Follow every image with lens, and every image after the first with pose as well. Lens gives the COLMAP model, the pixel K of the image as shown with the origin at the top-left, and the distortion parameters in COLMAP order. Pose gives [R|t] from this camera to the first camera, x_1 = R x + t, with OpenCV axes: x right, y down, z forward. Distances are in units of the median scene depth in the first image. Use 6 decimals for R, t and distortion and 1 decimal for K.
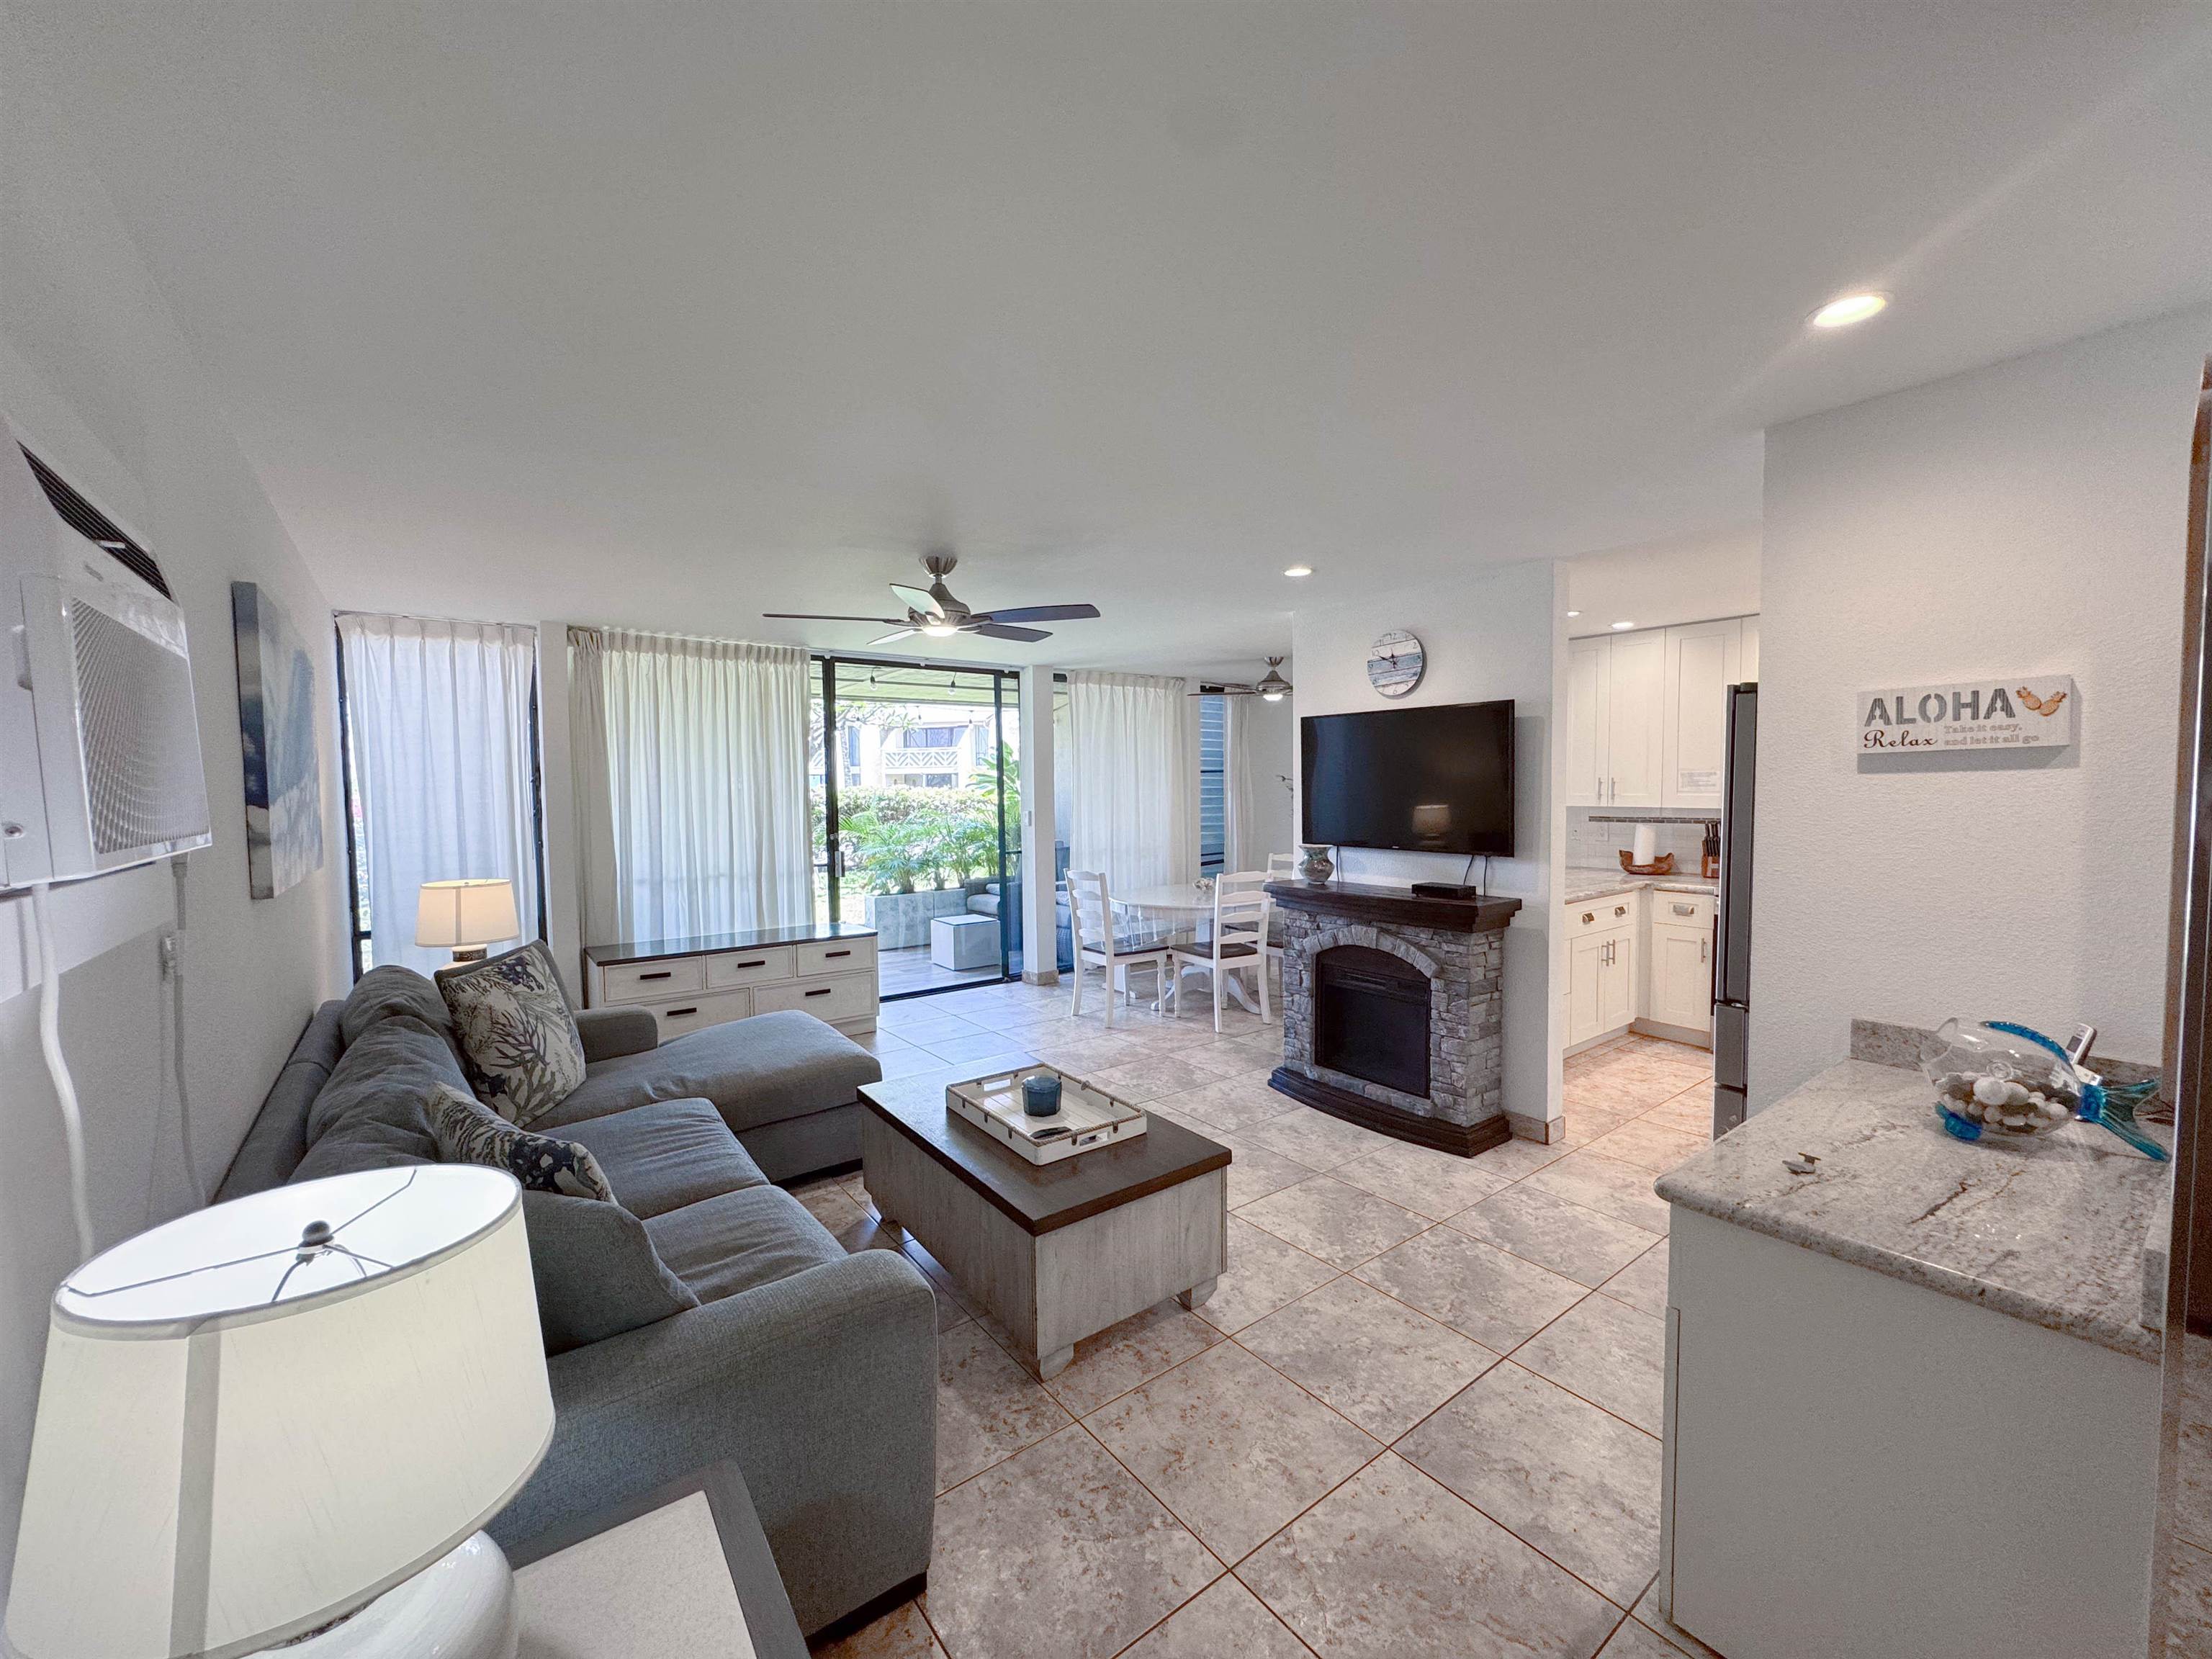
lens RADIAL K [[881.0, 0, 1106.0], [0, 881.0, 829.5], [0, 0, 1]] dist [-0.004103, 0.000075]
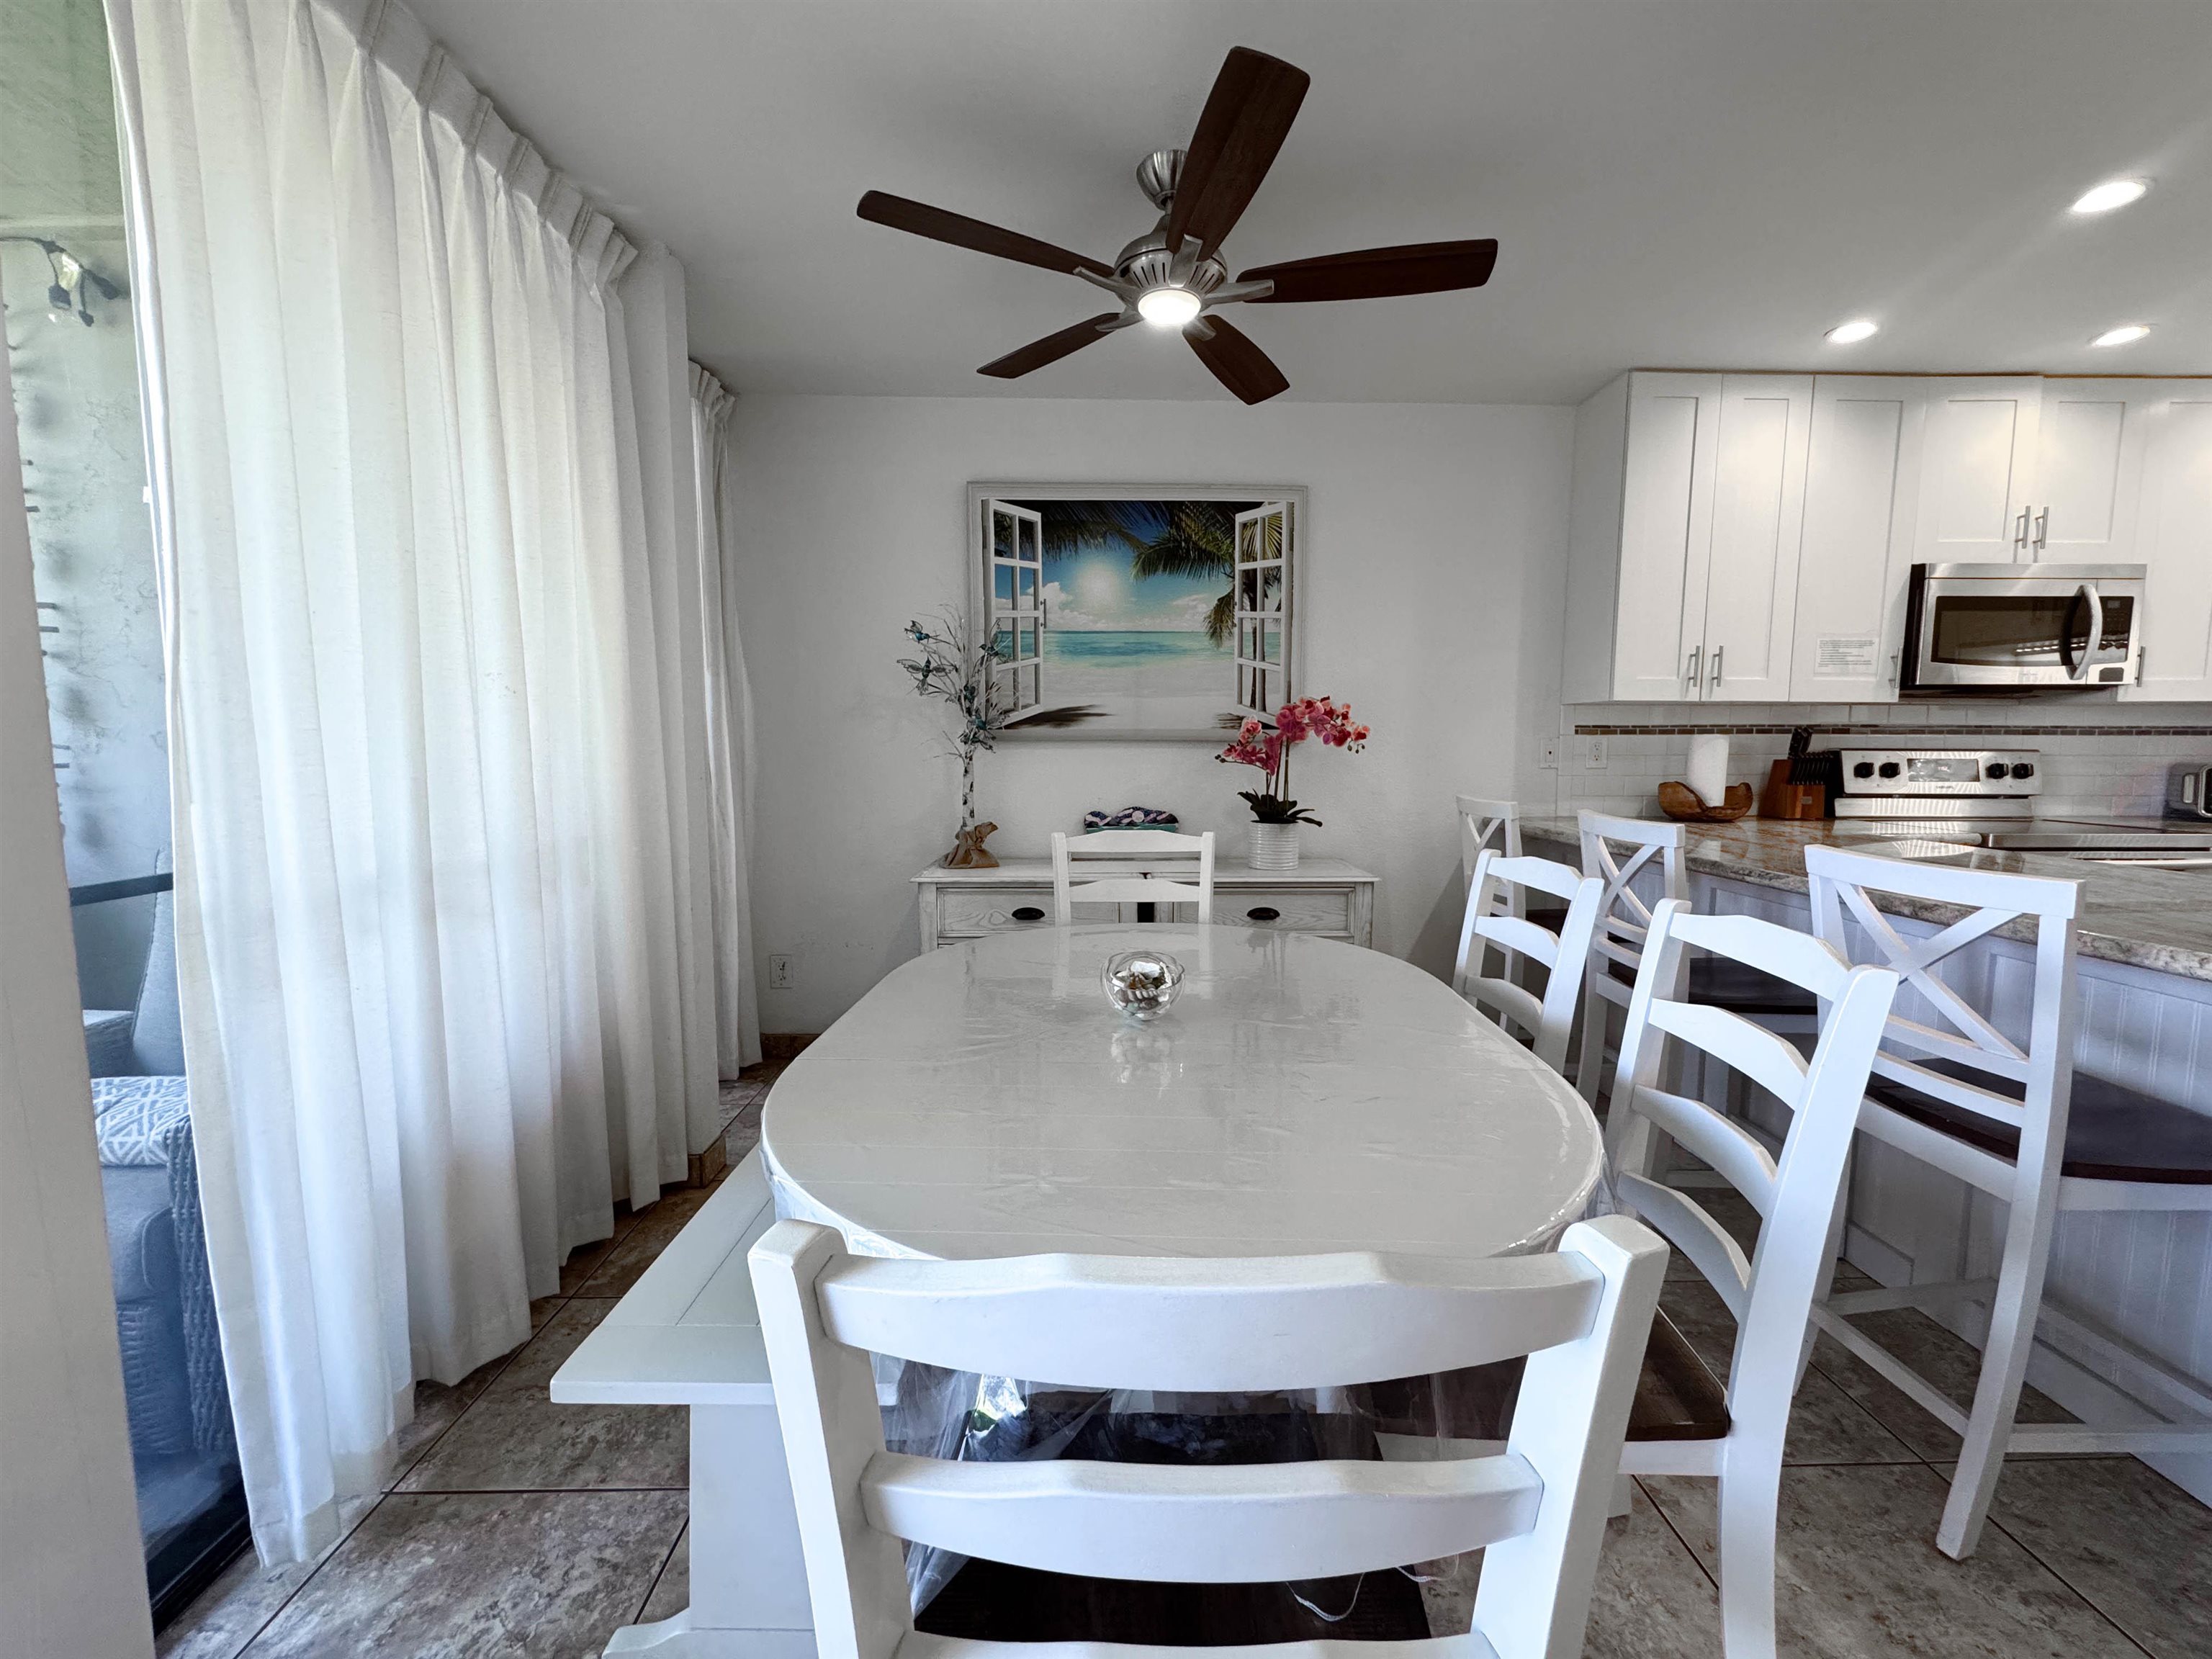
lens RADIAL K [[881.0, 0, 1106.0], [0, 881.0, 829.5], [0, 0, 1]] dist [-0.004103, 0.000075]
pose [[0.586732, -0.069510, 0.806793, -0.120840], [0.033027, 0.997534, 0.061925, 0.010239], [-0.809108, -0.009687, 0.587581, 1.331224]]
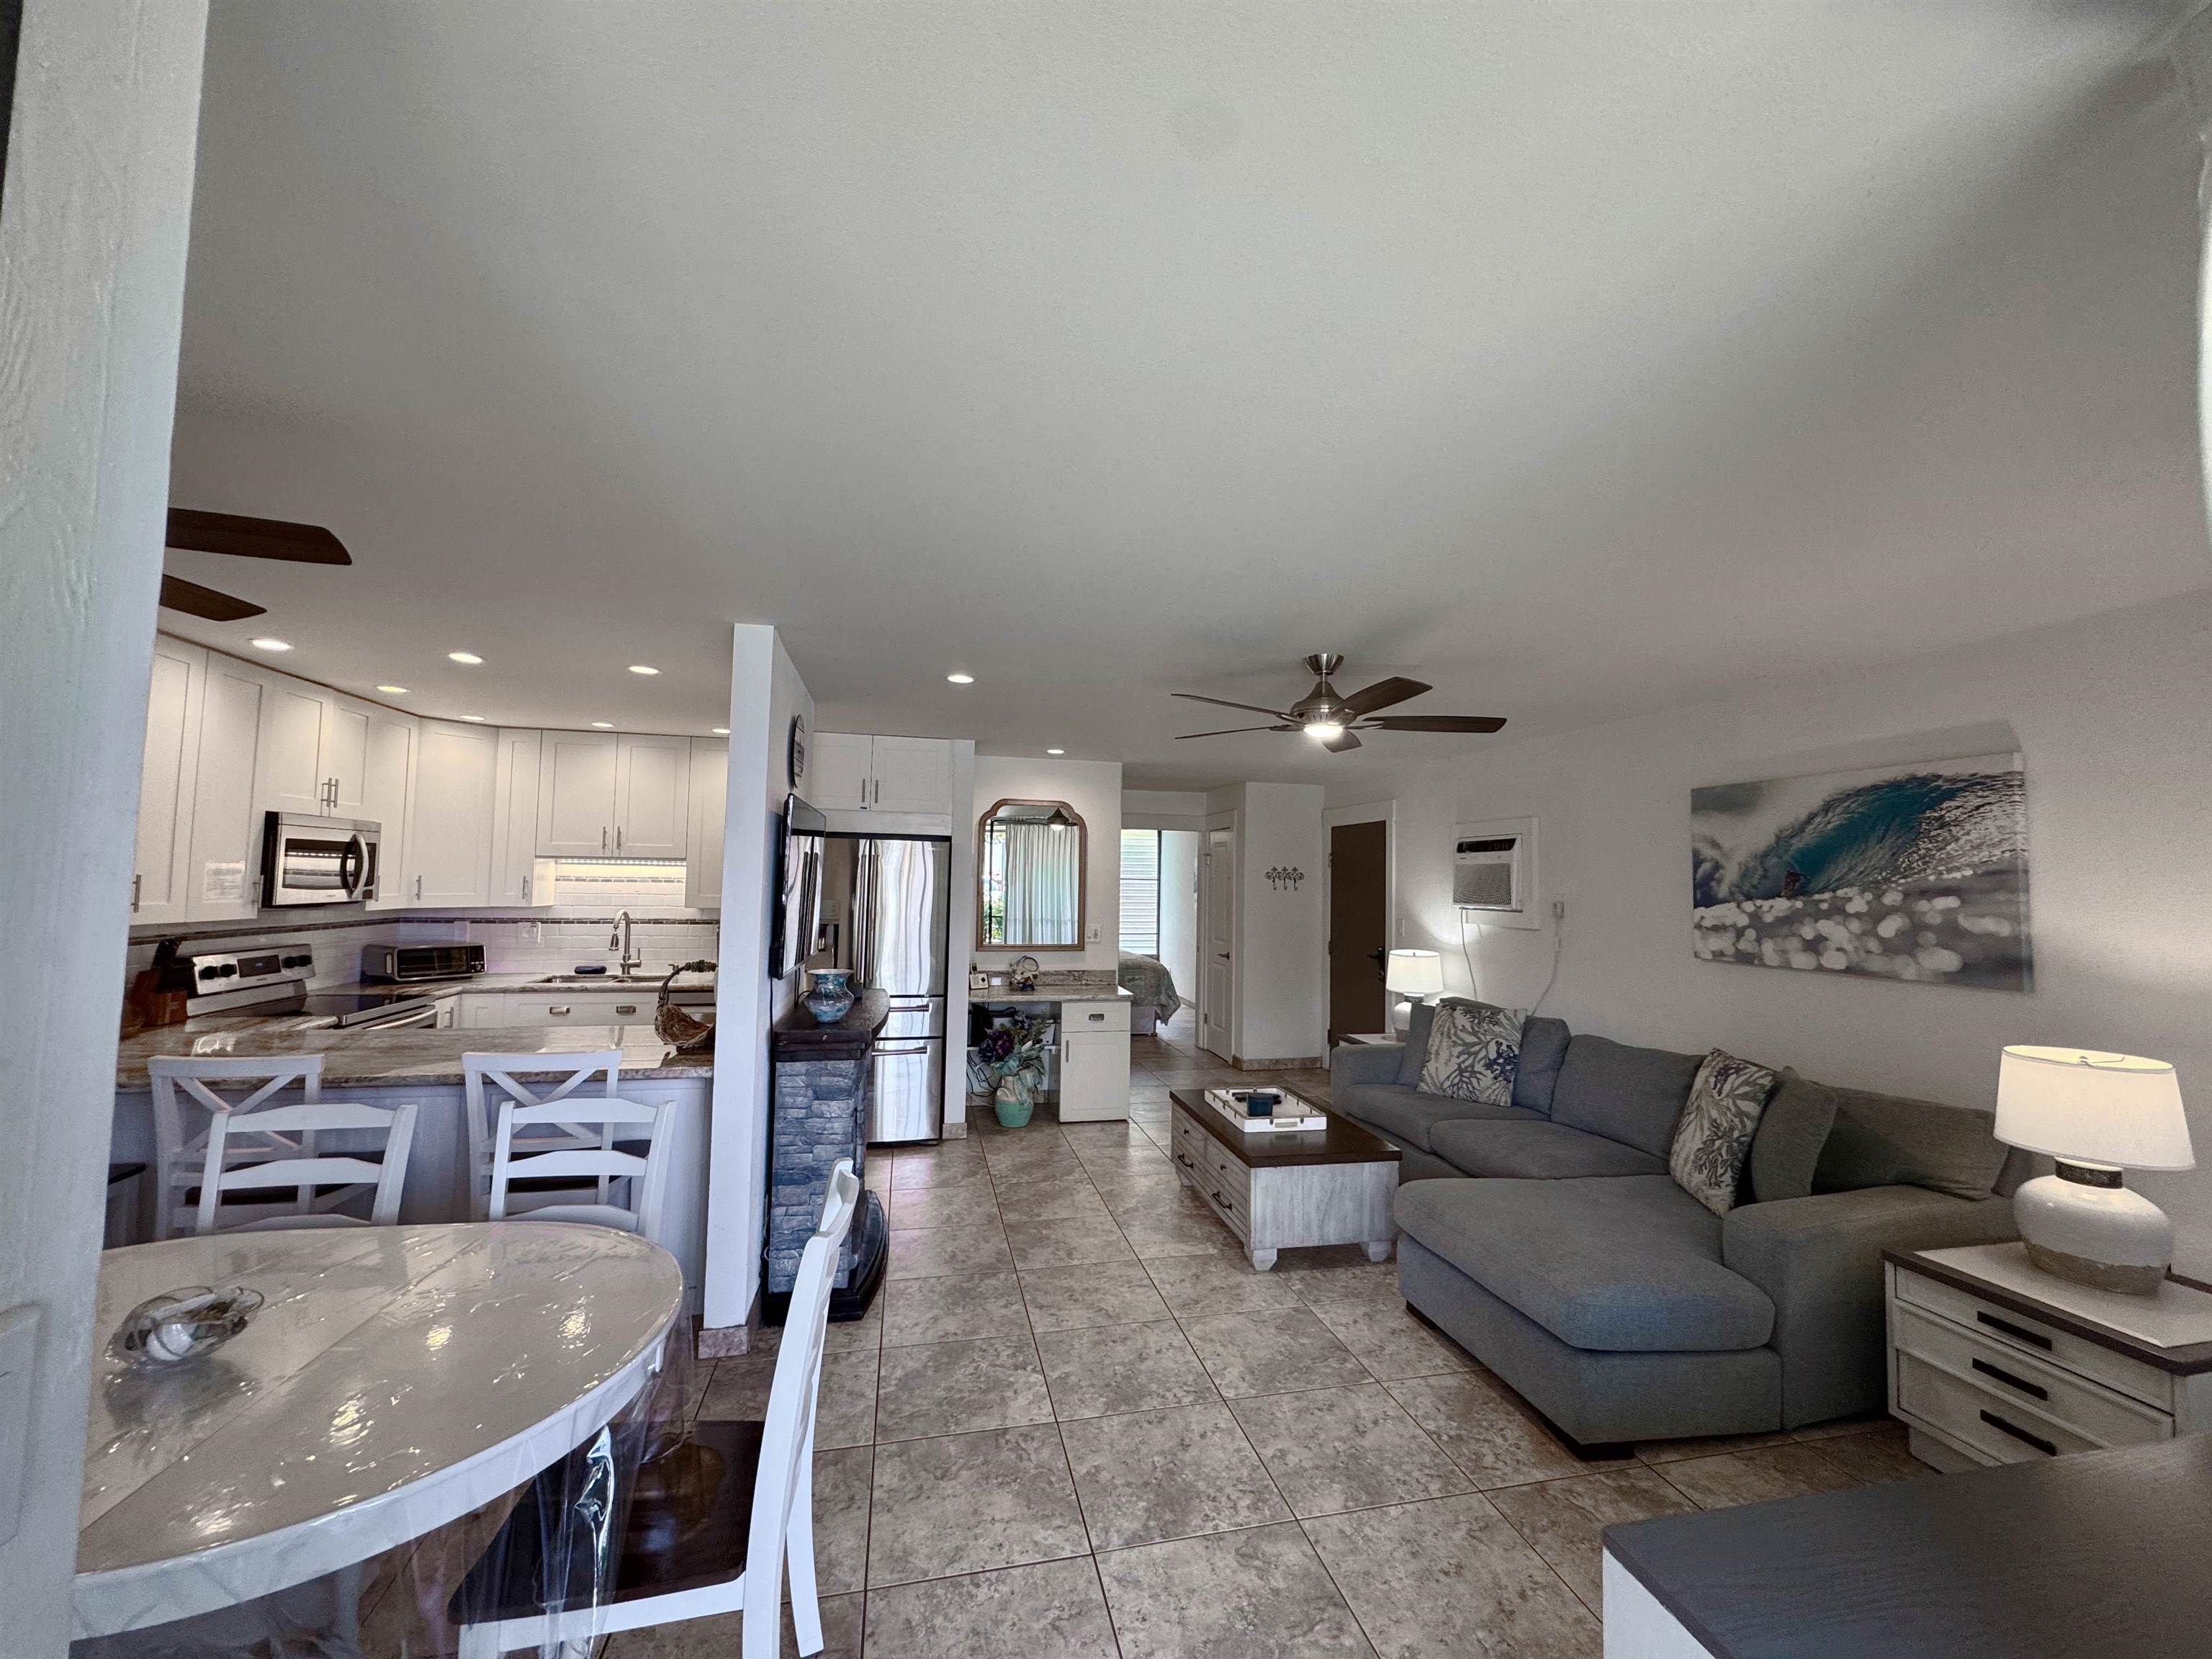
lens RADIAL K [[881.0, 0, 1106.0], [0, 881.0, 829.5], [0, 0, 1]] dist [-0.004103, 0.000075]
pose [[-0.909874, 0.017565, 0.414512, -0.313461], [0.011566, 0.999789, -0.016980, -0.092684], [-0.414723, -0.010656, -0.909885, 1.684414]]
